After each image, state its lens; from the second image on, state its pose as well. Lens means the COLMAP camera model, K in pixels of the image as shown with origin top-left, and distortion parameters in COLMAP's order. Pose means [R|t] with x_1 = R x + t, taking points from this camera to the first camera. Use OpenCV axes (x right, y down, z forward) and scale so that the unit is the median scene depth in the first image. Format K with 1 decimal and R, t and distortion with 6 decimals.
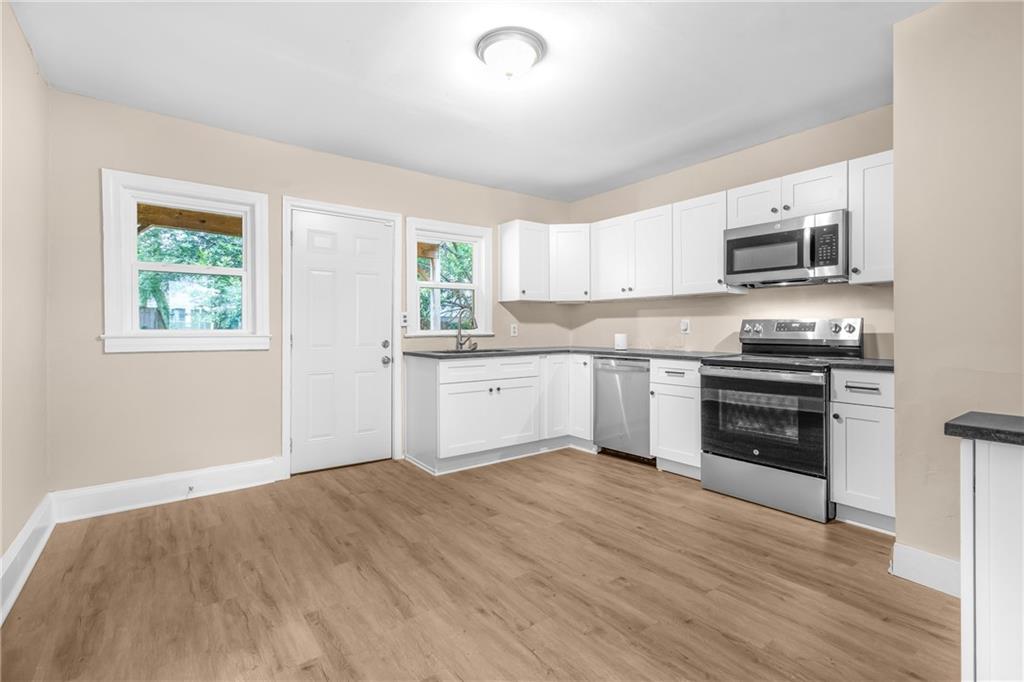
lens RADIAL K [[464.5, 0, 501.4], [0, 464.5, 335.7], [0, 0, 1]] dist [-0.010600, 0.008296]
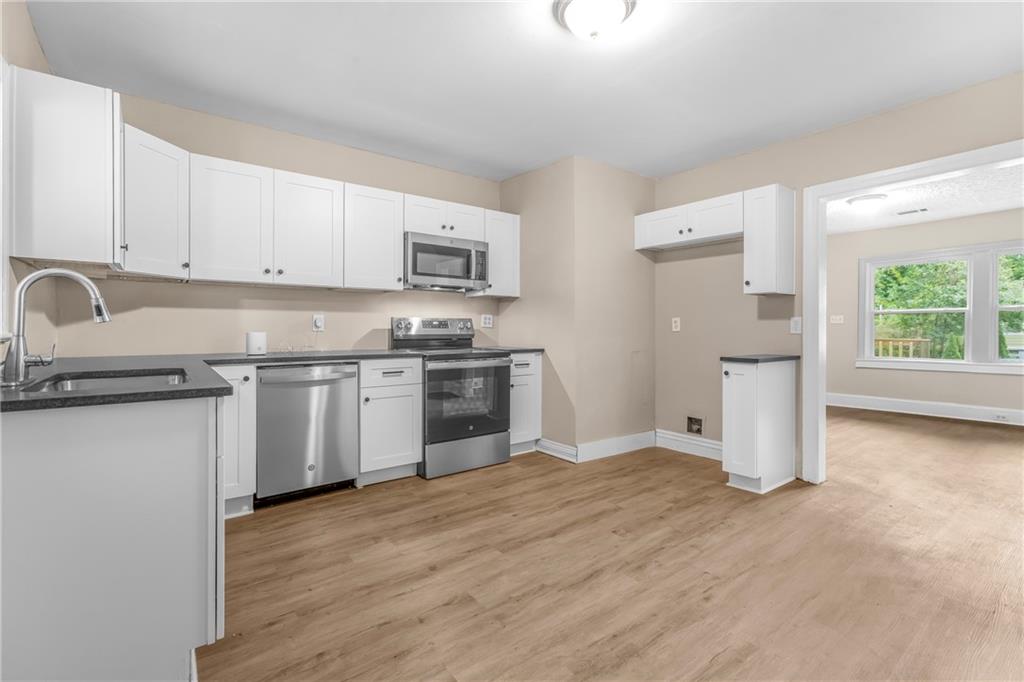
lens RADIAL K [[464.5, 0, 511.3], [0, 464.5, 335.5], [0, 0, 1]] dist [-0.010600, 0.008296]
pose [[-0.023911, -0.014745, 0.999605, -0.634169], [0.013281, 0.999798, 0.015066, -0.006495], [-0.999626, 0.013636, -0.023710, 0.875995]]
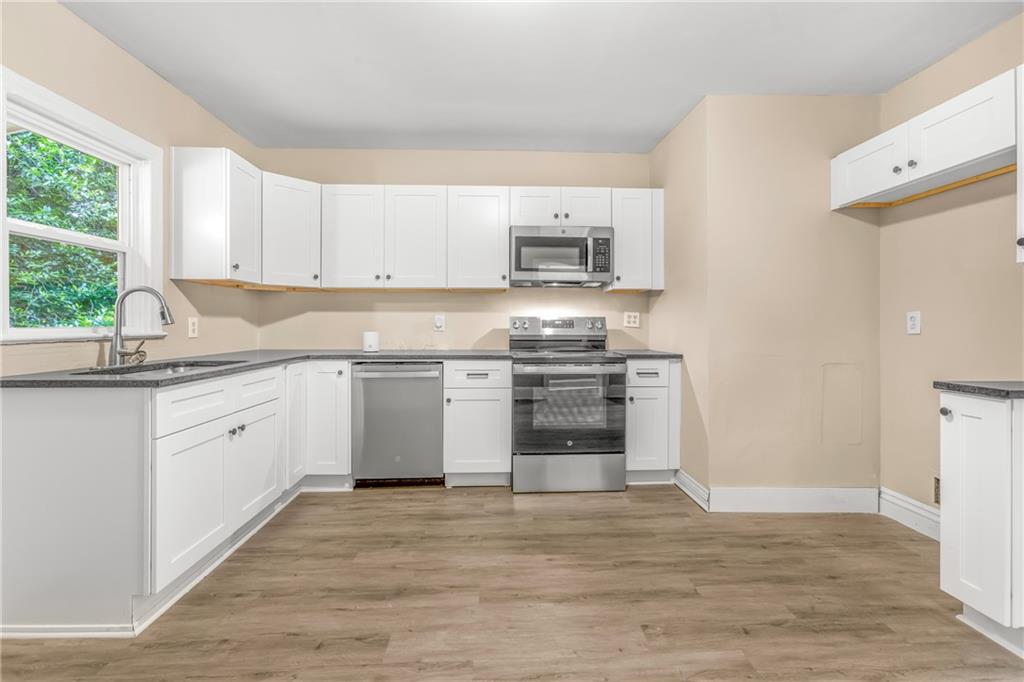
lens RADIAL K [[464.5, 0, 508.5], [0, 464.5, 330.6], [0, 0, 1]] dist [-0.010600, 0.008296]
pose [[0.559191, -0.006159, 0.829016, -0.378850], [0.010822, 0.999941, 0.000129, -0.005113], [-0.828968, 0.008900, 0.559225, 0.498379]]
